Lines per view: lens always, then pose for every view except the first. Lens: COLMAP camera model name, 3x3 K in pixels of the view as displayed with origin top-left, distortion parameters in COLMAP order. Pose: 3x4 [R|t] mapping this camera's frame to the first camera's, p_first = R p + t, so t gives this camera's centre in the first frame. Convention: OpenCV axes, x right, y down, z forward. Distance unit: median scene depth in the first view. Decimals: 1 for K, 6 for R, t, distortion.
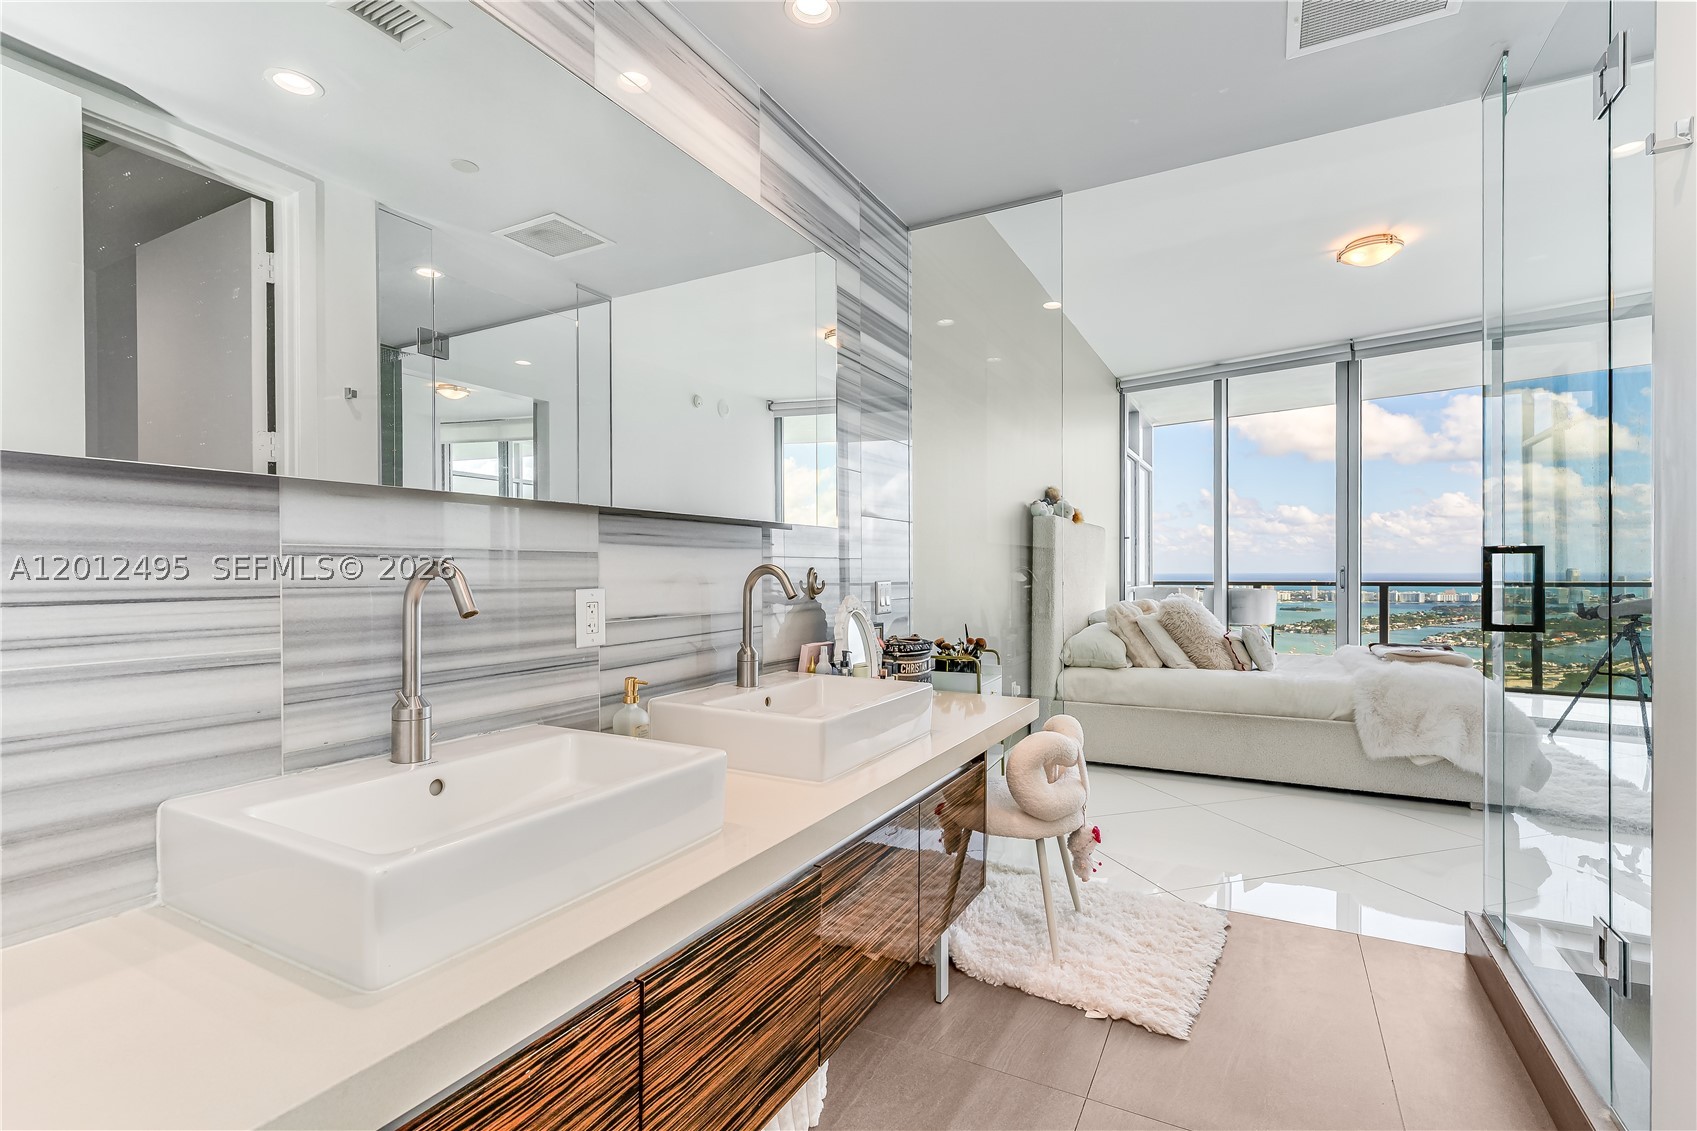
lens RADIAL K [[789.5, 0, 835.3], [0, 789.5, 576.9], [0, 0, 1]] dist [0.006091, -0.002198]
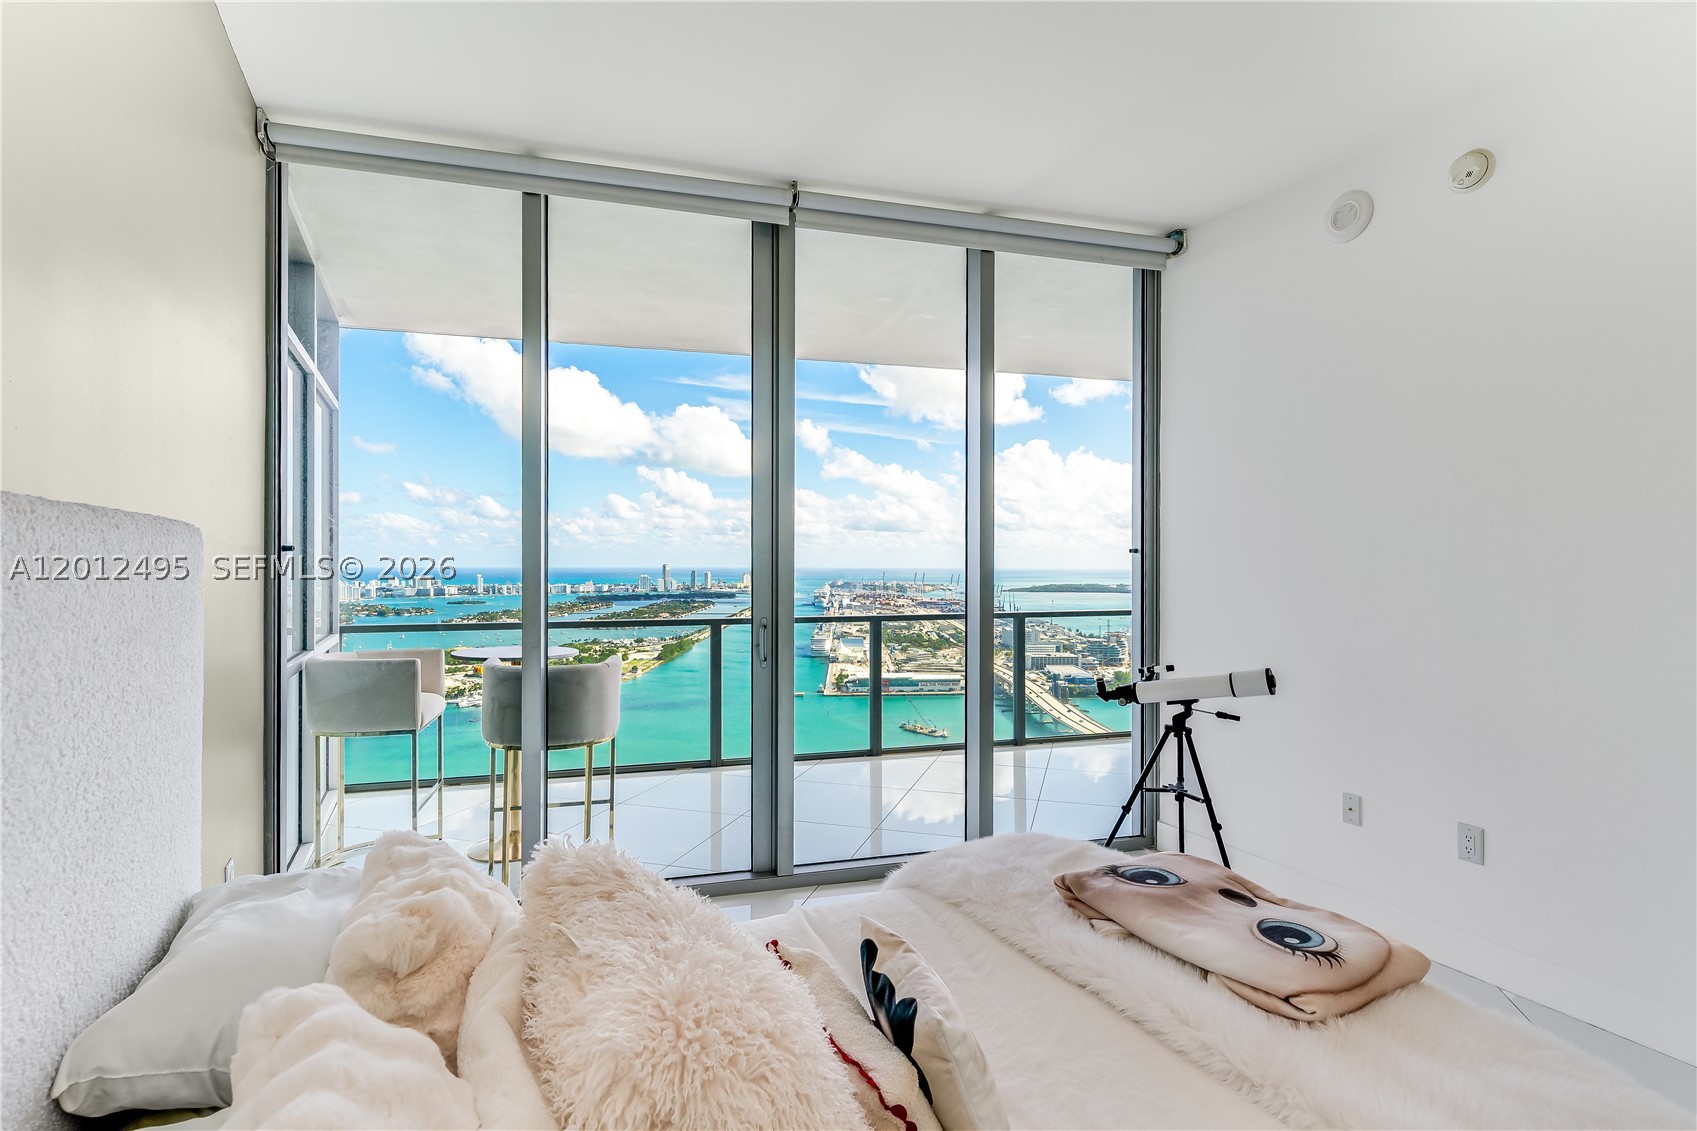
lens RADIAL K [[789.5, 0, 851.8], [0, 789.5, 554.2], [0, 0, 1]] dist [0.006091, -0.002198]
pose [[0.551264, 0.014742, 0.834201, 0.220566], [0.002420, 0.999811, -0.019268, -0.041303], [-0.834327, 0.012641, 0.551124, 0.616778]]
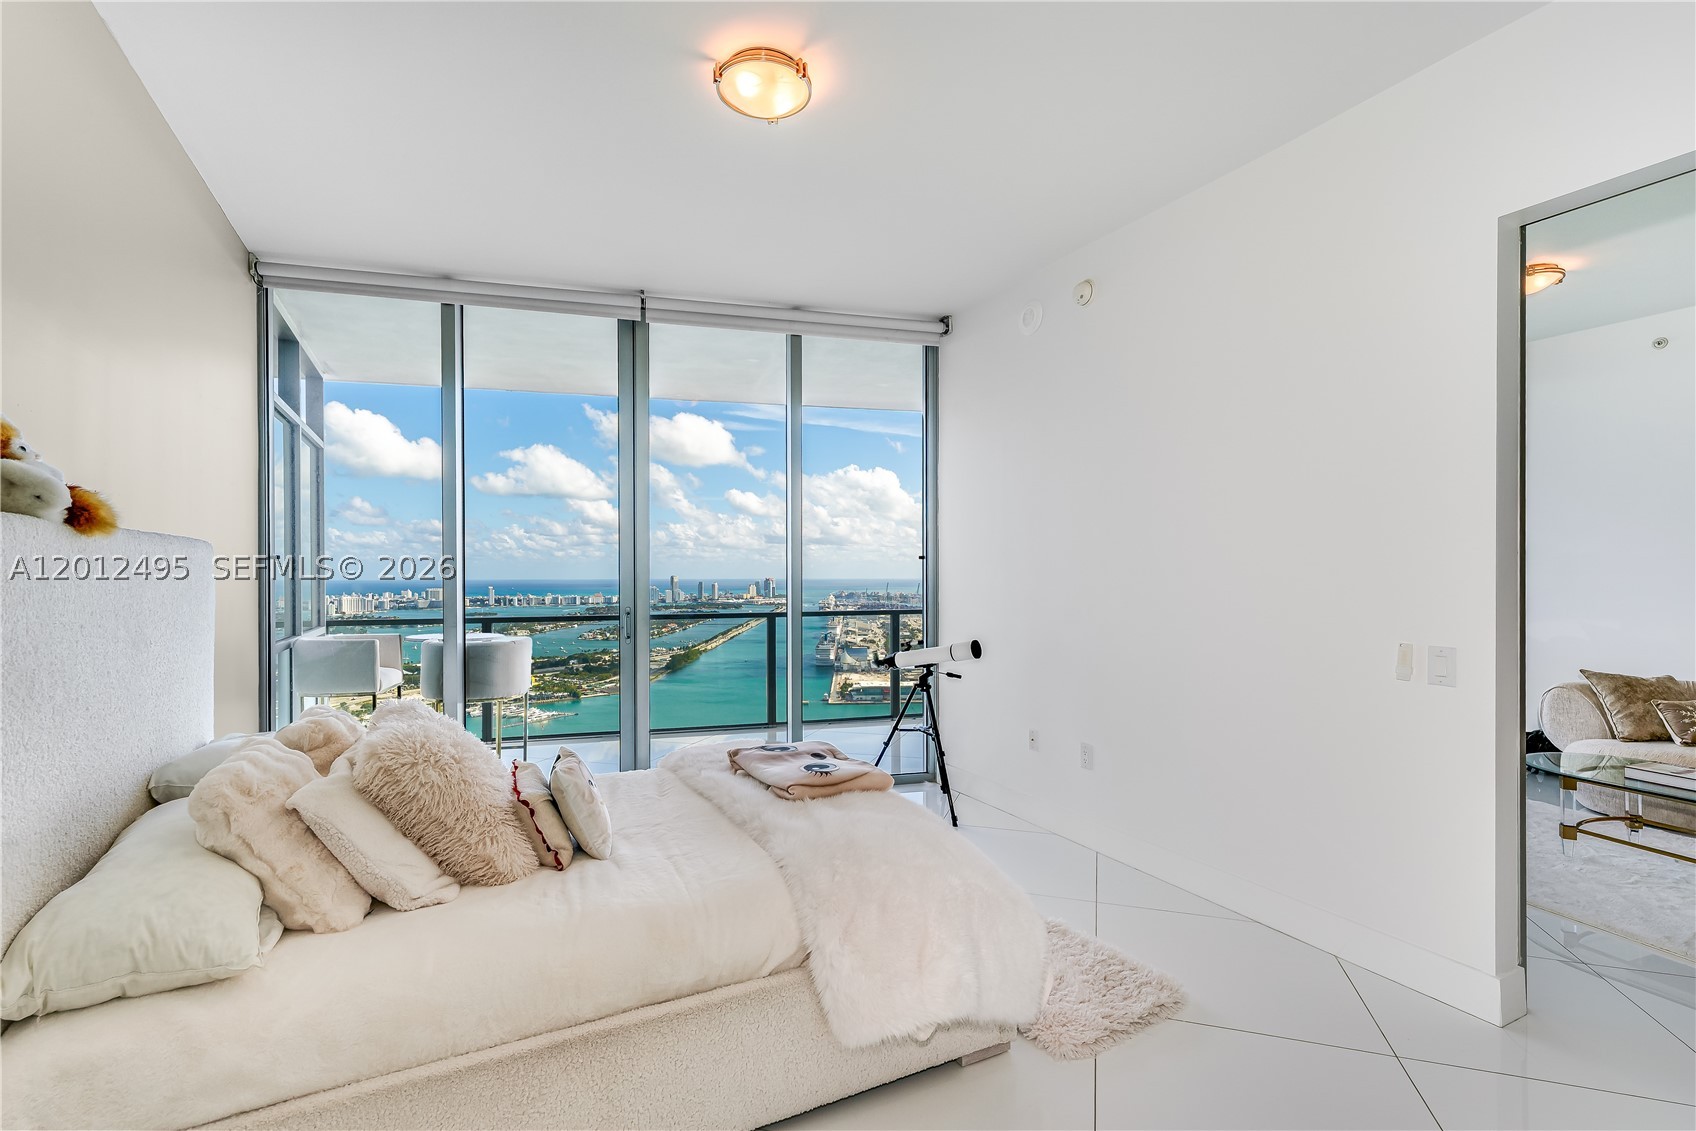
lens RADIAL K [[789.0, 0, 860.9], [0, 789.0, 574.3], [0, 0, 1]] dist [0.006091, -0.002198]
pose [[0.552977, 0.002468, 0.833193, 0.152261], [0.006073, 0.999957, -0.006993, -0.033927], [-0.833174, 0.008927, 0.552938, 0.399392]]
